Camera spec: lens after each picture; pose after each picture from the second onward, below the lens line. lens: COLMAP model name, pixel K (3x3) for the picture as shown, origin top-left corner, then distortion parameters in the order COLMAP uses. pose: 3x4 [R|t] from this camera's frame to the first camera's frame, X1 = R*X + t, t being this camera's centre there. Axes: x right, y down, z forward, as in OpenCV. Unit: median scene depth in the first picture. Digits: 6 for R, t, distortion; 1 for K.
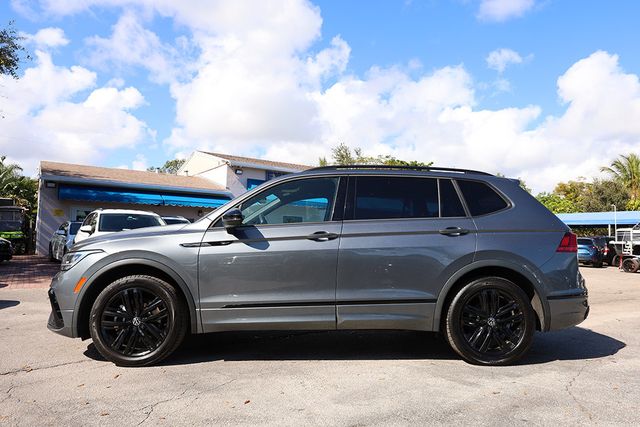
lens RADIAL K [[440.9, 0, 335.6], [0, 440.9, 214.6], [0, 0, 1]] dist [0.018695, 0.005261]
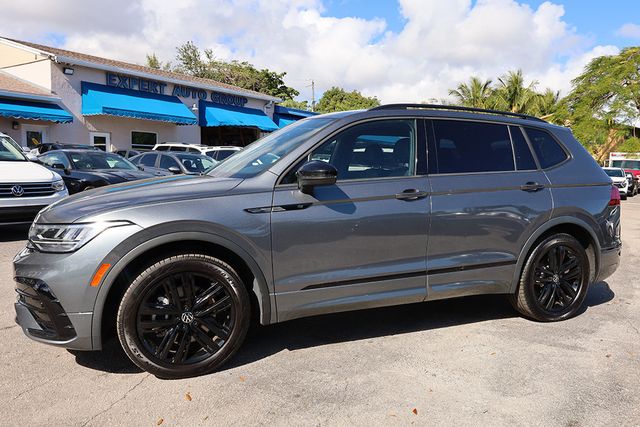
lens RADIAL K [[476.5, 0, 339.6], [0, 476.5, 219.8], [0, 0, 1]] dist [0.001187, 0.007650]
pose [[0.935861, -0.032655, 0.350853, -0.430524], [-0.033679, 0.982849, 0.181312, -0.056841], [-0.350756, -0.181499, 0.918710, 0.204995]]
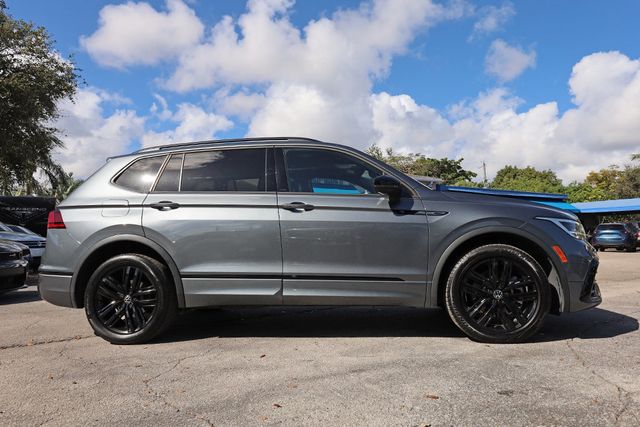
lens RADIAL K [[401.6, 0, 327.3], [0, 401.6, 222.3], [0, 0, 1]] dist [-0.004960, -0.006355]
pose [[0.992198, -0.038433, -0.118597, 0.101209], [0.040596, 0.999049, 0.015882, 0.057909], [0.117874, -0.020573, 0.992815, 0.131484]]
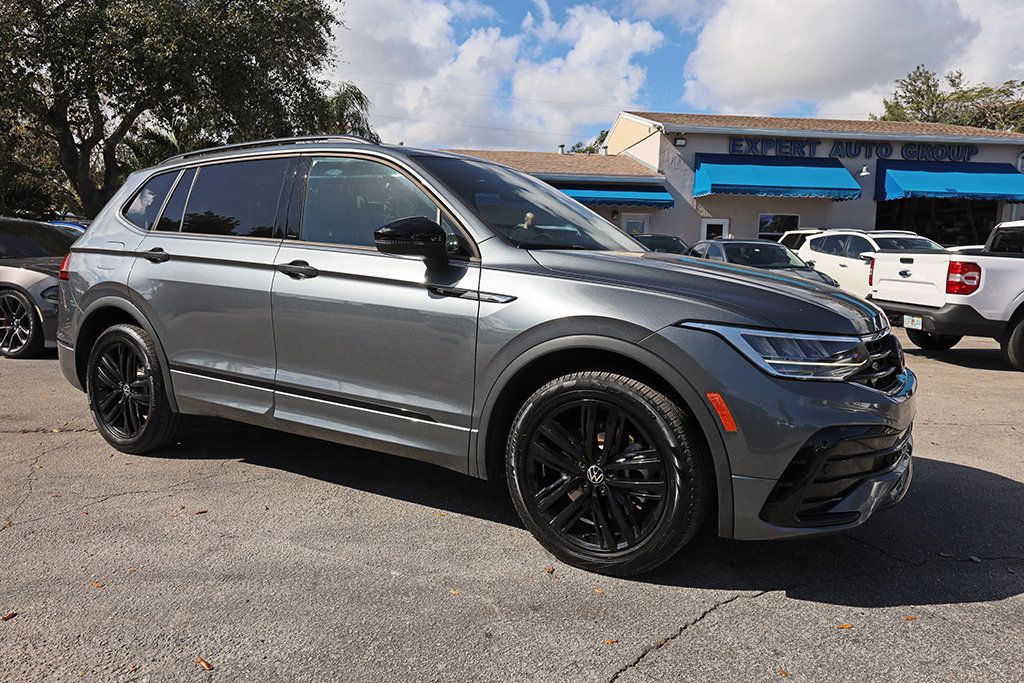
lens RADIAL K [[705.4, 0, 541.2], [0, 705.4, 331.5], [0, 0, 1]] dist [0.018695, 0.005261]
pose [[0.867848, 0.057082, -0.493540, 0.551419], [0.025103, 0.987071, 0.158304, -0.007418], [0.496195, -0.149773, 0.855195, 0.340325]]
